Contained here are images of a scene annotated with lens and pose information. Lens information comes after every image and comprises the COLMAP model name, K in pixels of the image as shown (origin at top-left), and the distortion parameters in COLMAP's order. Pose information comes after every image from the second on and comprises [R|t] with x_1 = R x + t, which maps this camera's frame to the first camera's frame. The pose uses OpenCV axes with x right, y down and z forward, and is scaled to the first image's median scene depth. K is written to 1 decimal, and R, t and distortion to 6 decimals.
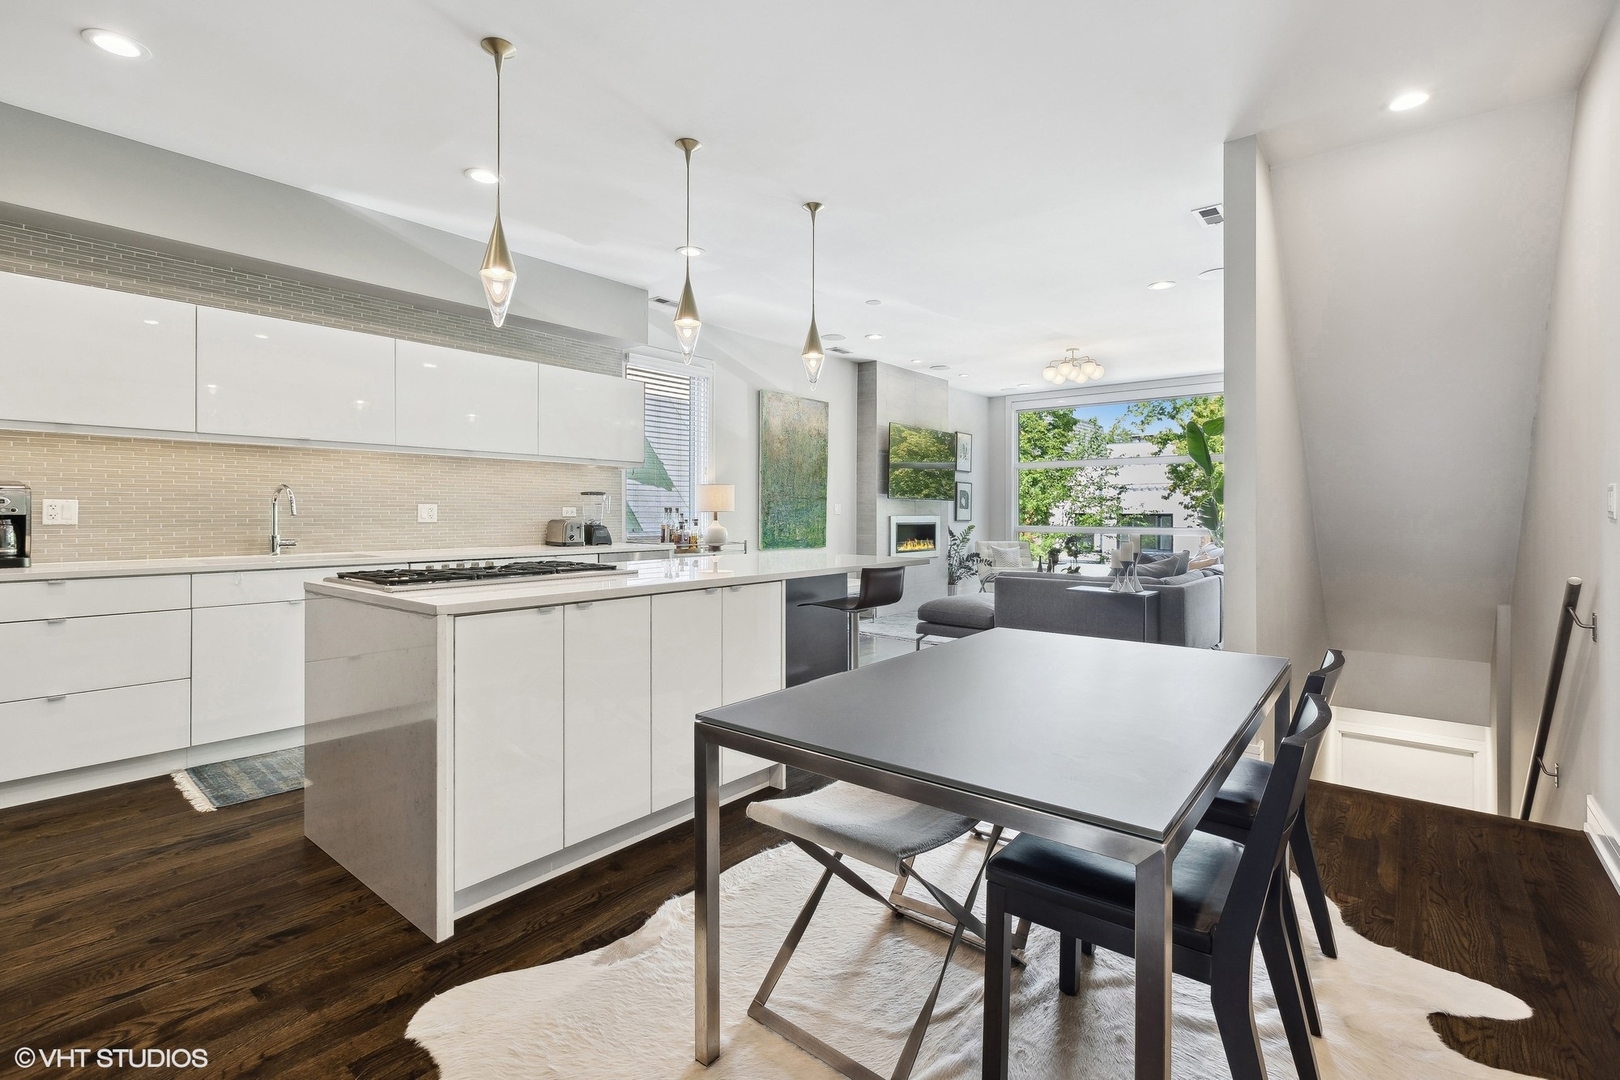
lens RADIAL K [[736.5, 0, 809.3], [0, 736.5, 511.4], [0, 0, 1]] dist [0.000194, 0.000013]
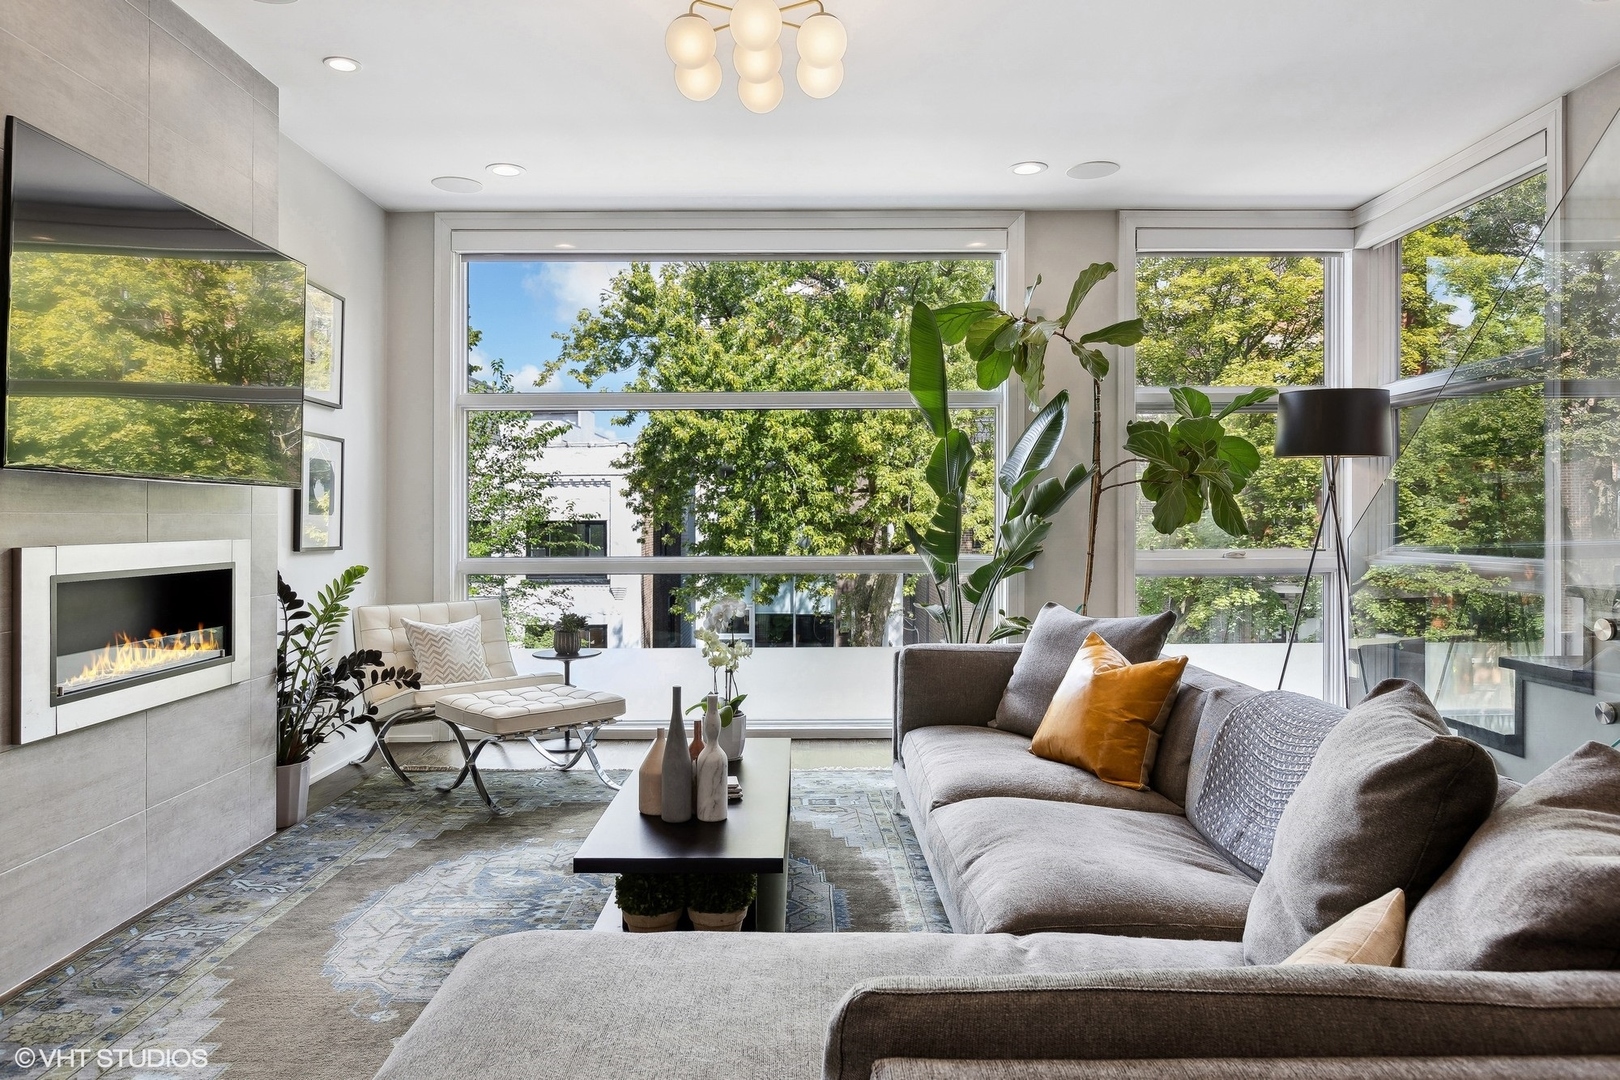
lens RADIAL K [[1081.0, 0, 808.4], [0, 1081.0, 511.4], [0, 0, 1]] dist [-0.001142, 0.000470]
pose [[0.777100, 0.004414, 0.629362, 0.077930], [-0.002062, 0.999988, -0.004468, -0.002739], [-0.629374, 0.002174, 0.777099, 0.509497]]
